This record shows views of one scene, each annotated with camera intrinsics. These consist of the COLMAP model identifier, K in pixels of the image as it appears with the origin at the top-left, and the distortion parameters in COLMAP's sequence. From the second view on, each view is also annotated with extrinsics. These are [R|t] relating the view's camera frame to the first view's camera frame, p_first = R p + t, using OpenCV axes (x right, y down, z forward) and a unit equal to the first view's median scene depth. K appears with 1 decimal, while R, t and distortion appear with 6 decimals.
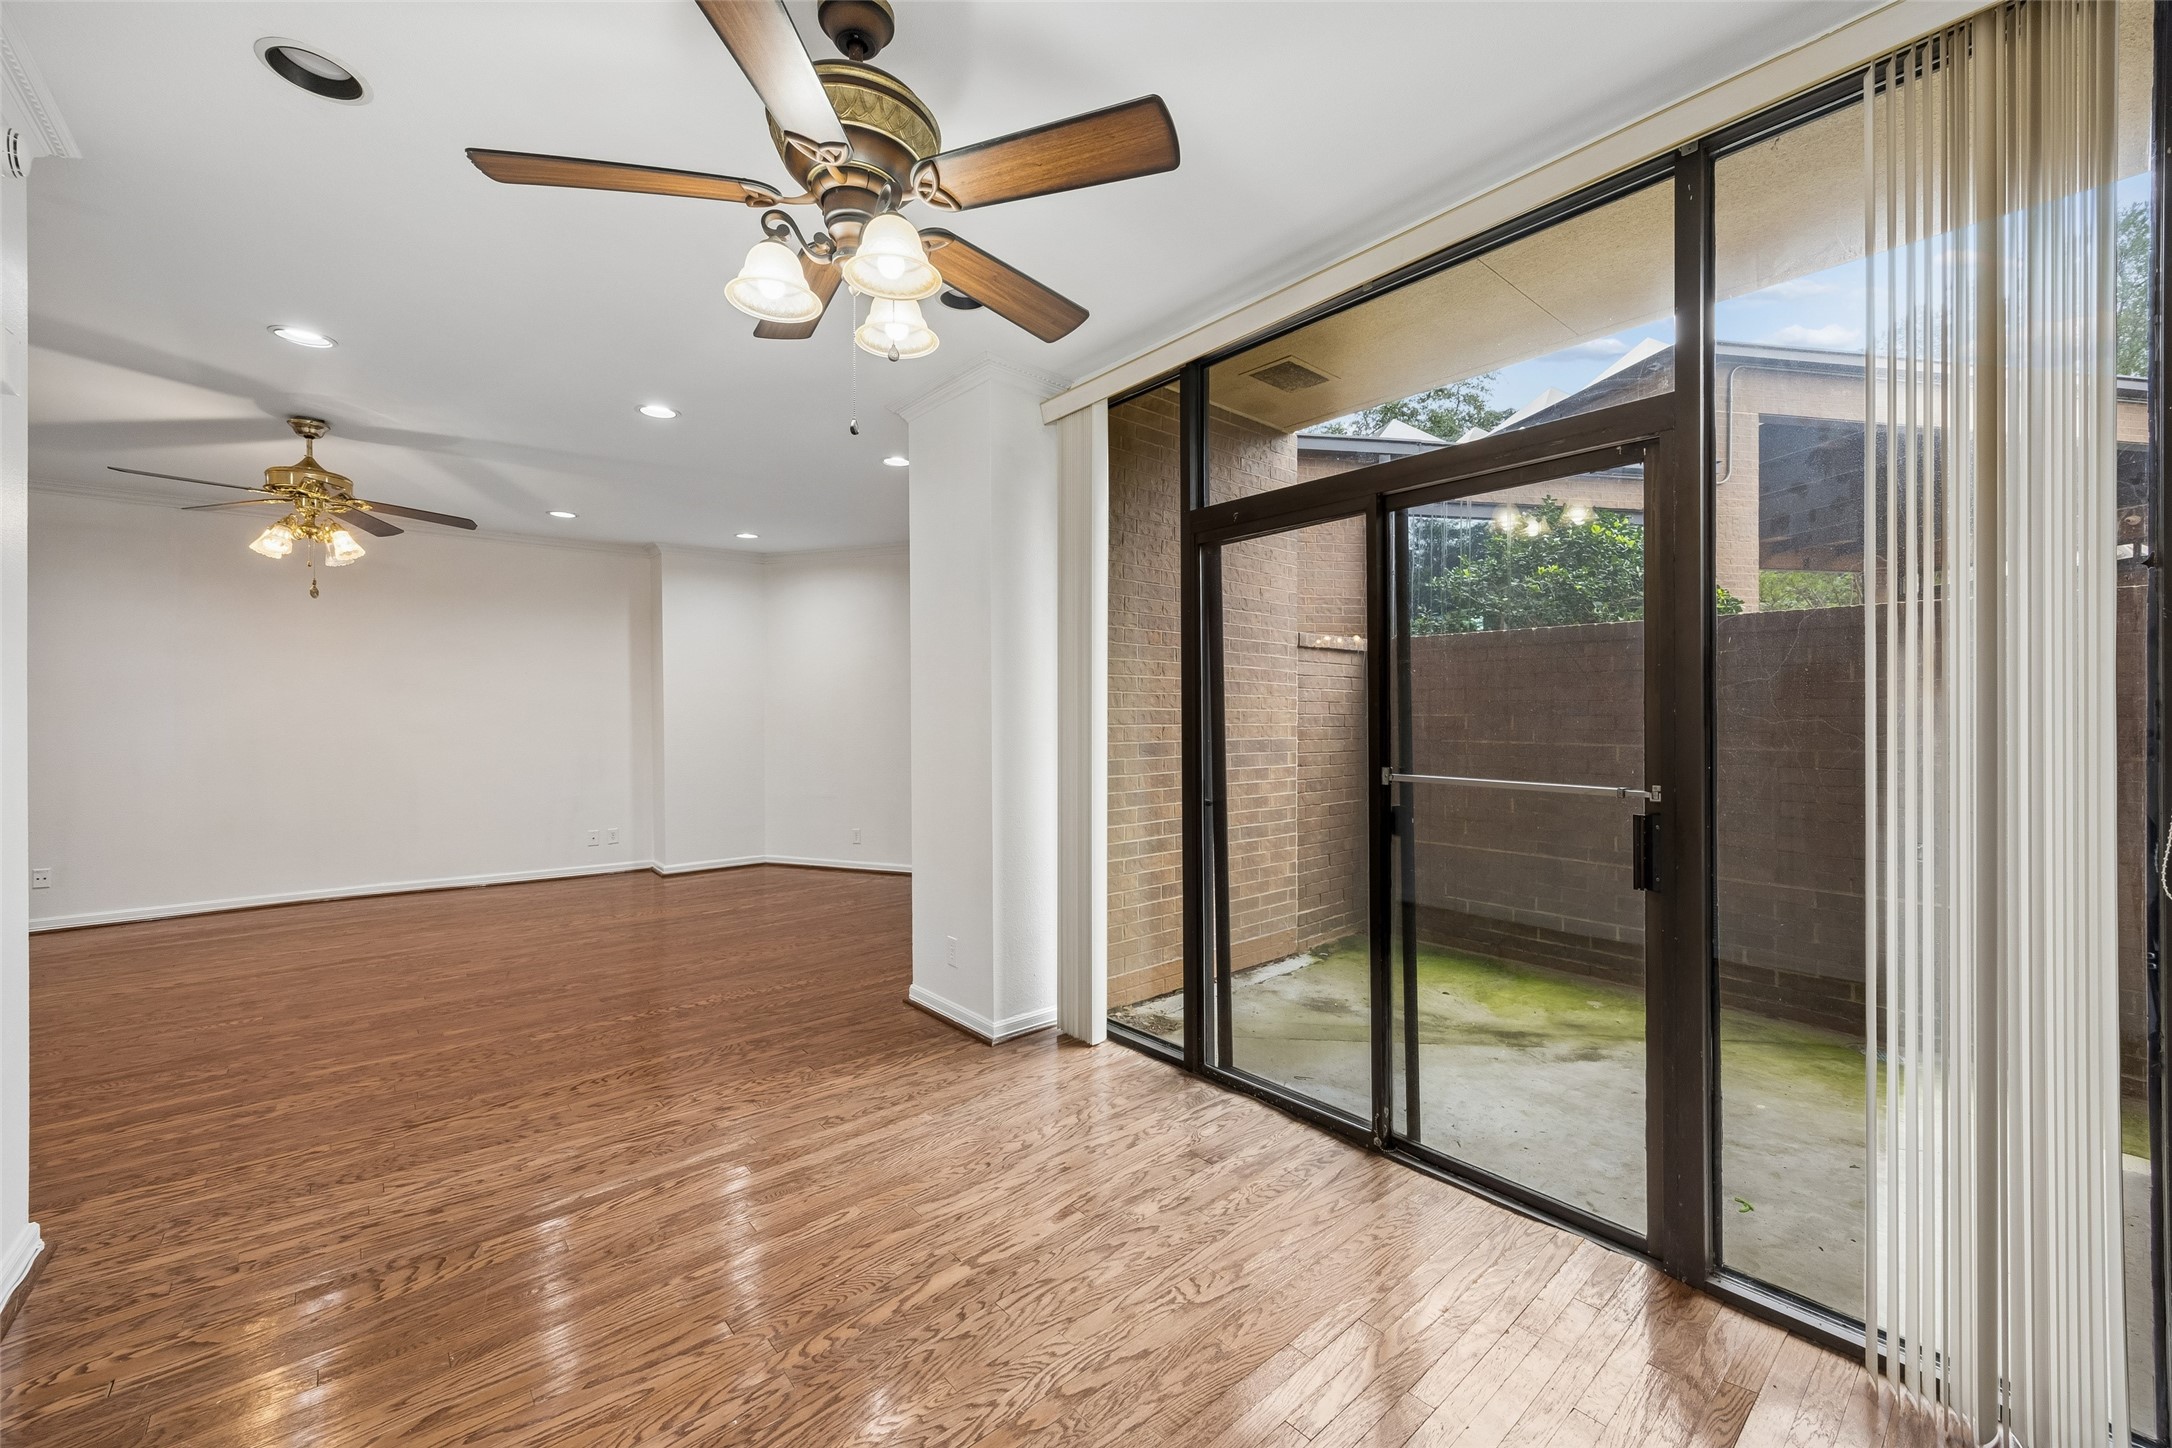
lens RADIAL K [[834.5, 0, 1077.8], [0, 834.5, 722.7], [0, 0, 1]] dist [-0.001154, -0.000440]
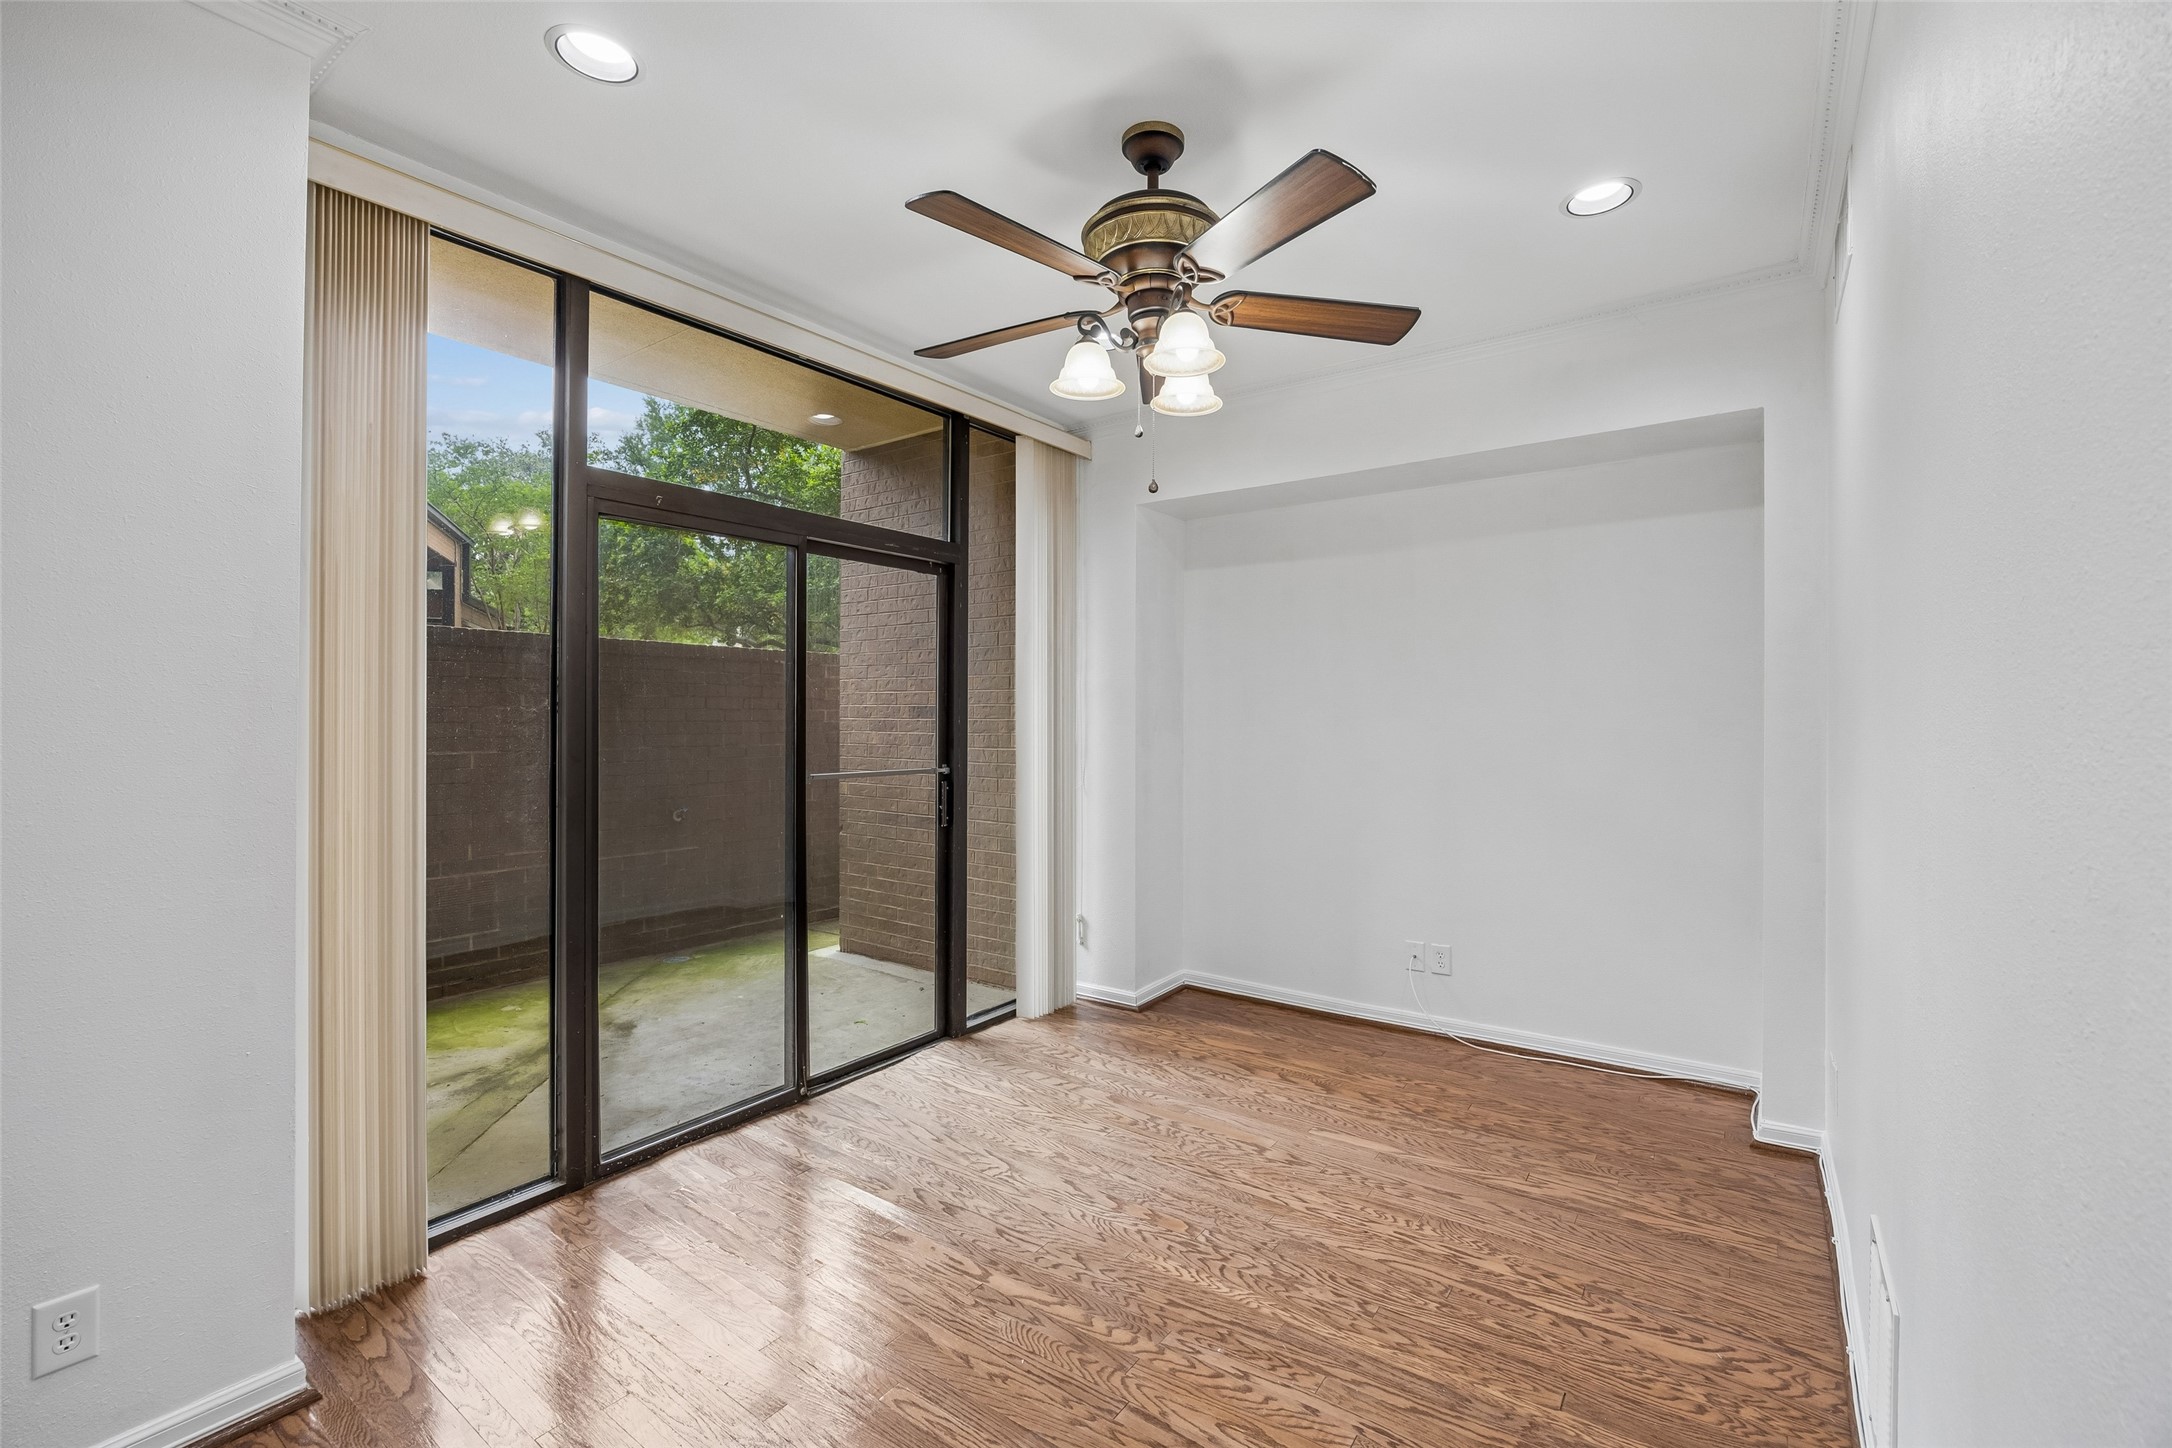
lens RADIAL K [[913.3, 0, 1097.0], [0, 913.3, 707.5], [0, 0, 1]] dist [-0.014377, 0.002229]
pose [[-0.227202, 0.006397, 0.973827, -1.006937], [0.007278, 0.999962, -0.004870, -0.028145], [-0.973820, 0.005981, -0.227240, 0.908405]]
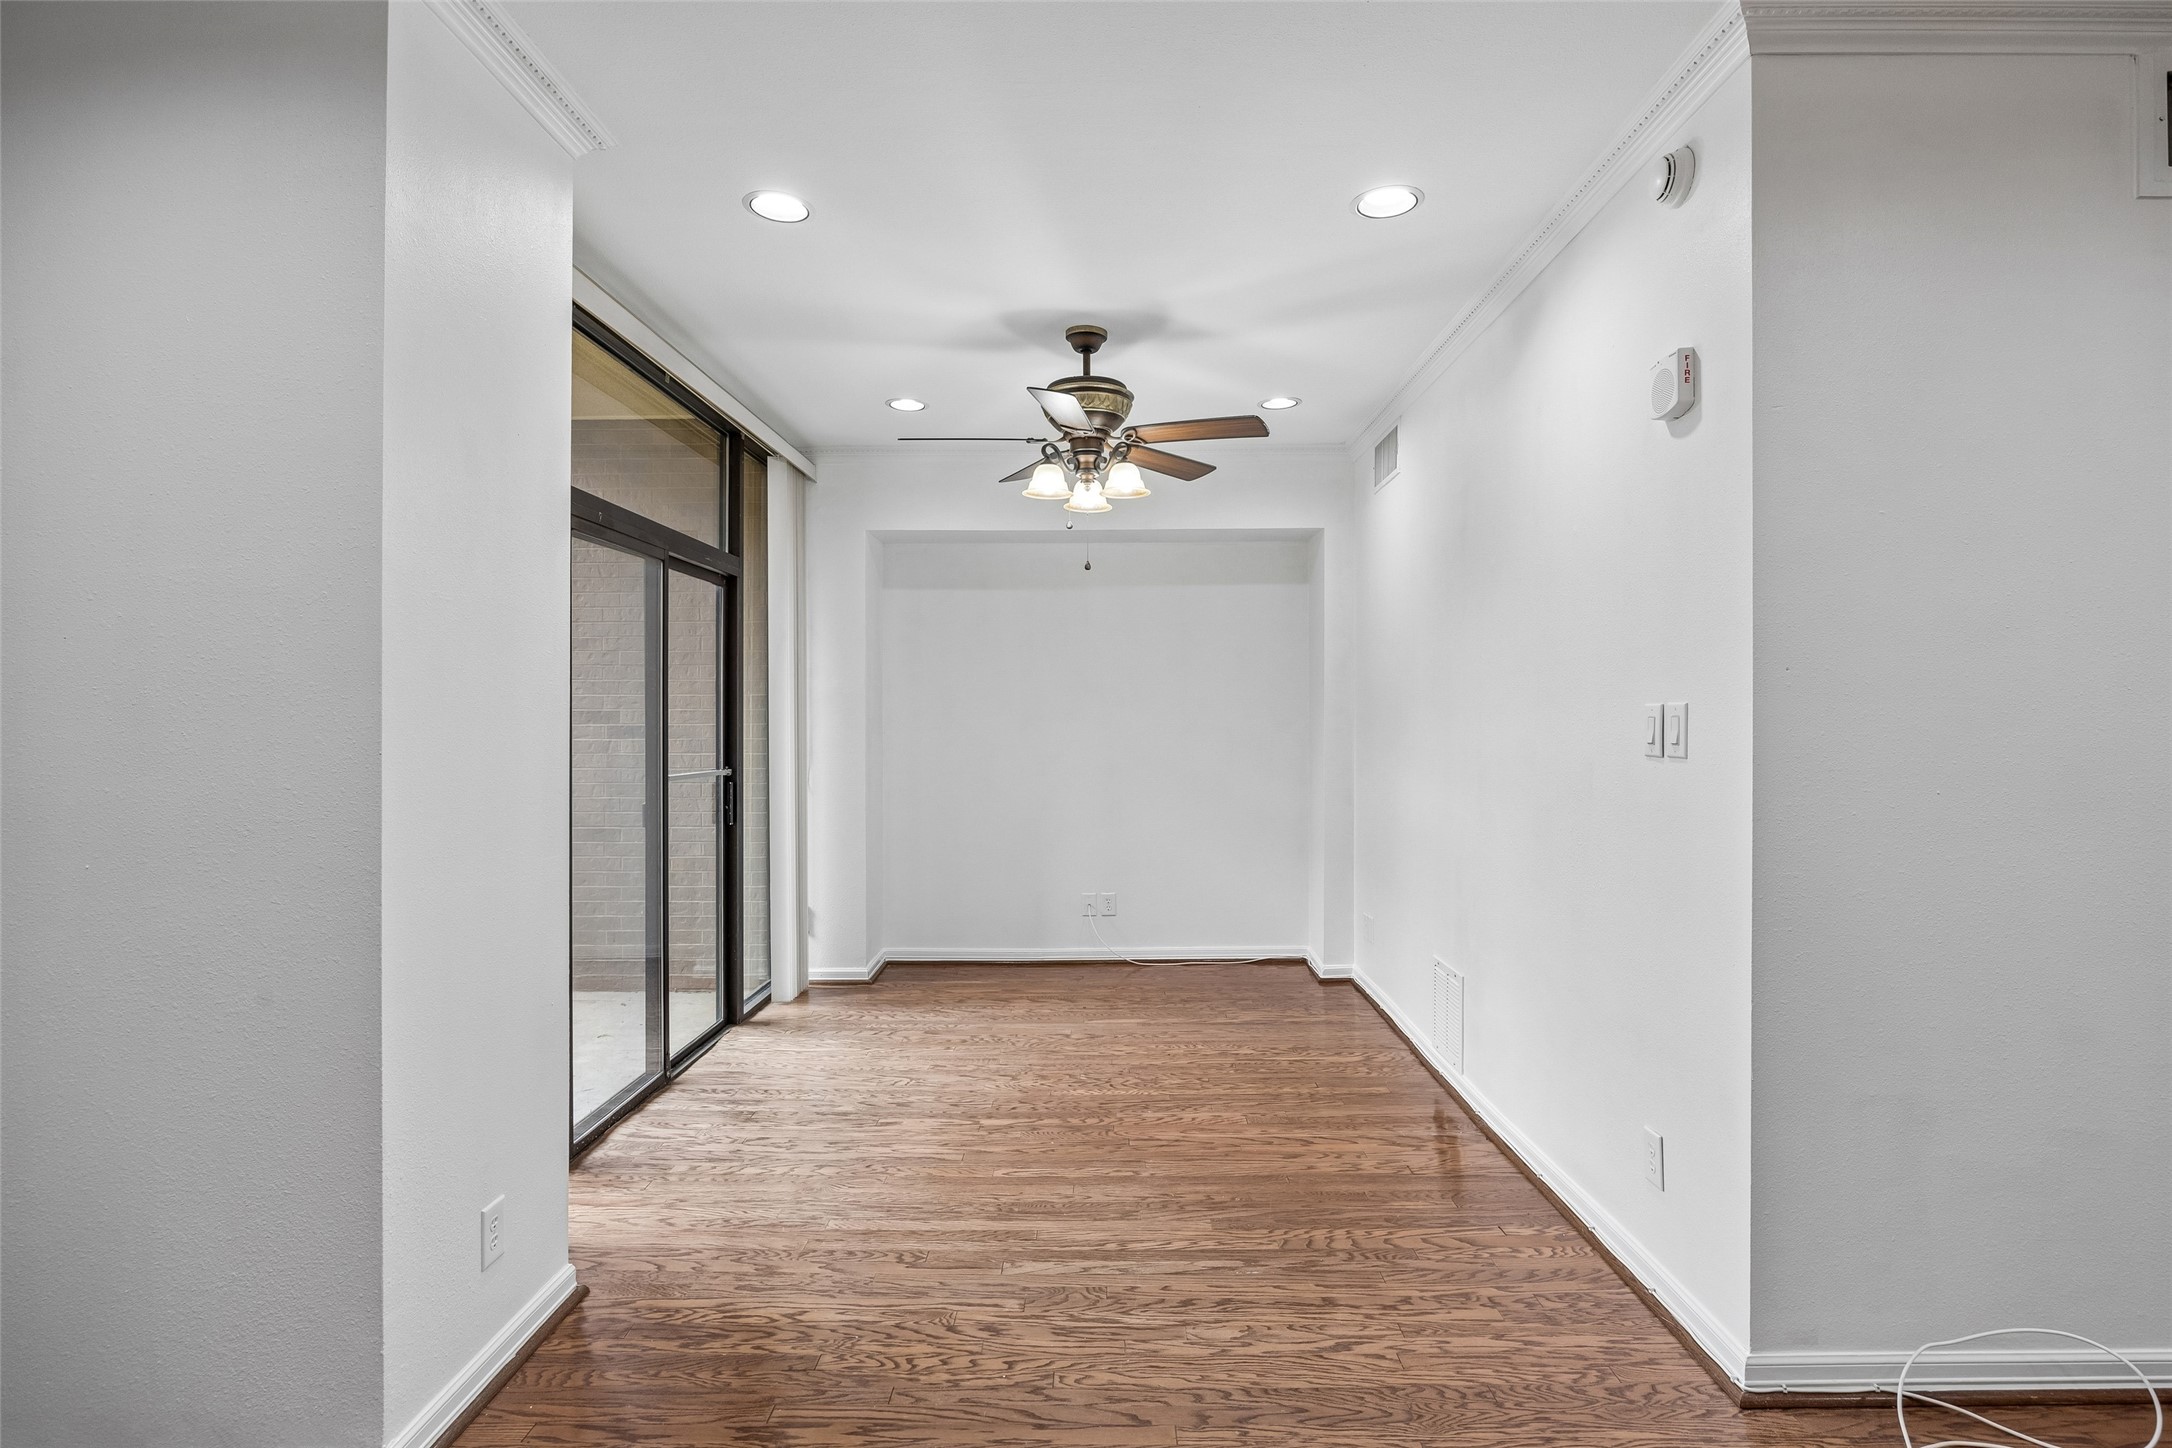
lens RADIAL K [[1084.1, 0, 1081.0], [0, 1084.1, 721.6], [0, 0, 1]] dist [-0.016184, 0.000791]
pose [[-0.740711, -0.000142, 0.671824, -1.209069], [0.009144, 0.999905, 0.010293, -0.036444], [-0.671762, 0.013767, -0.740639, 1.812506]]
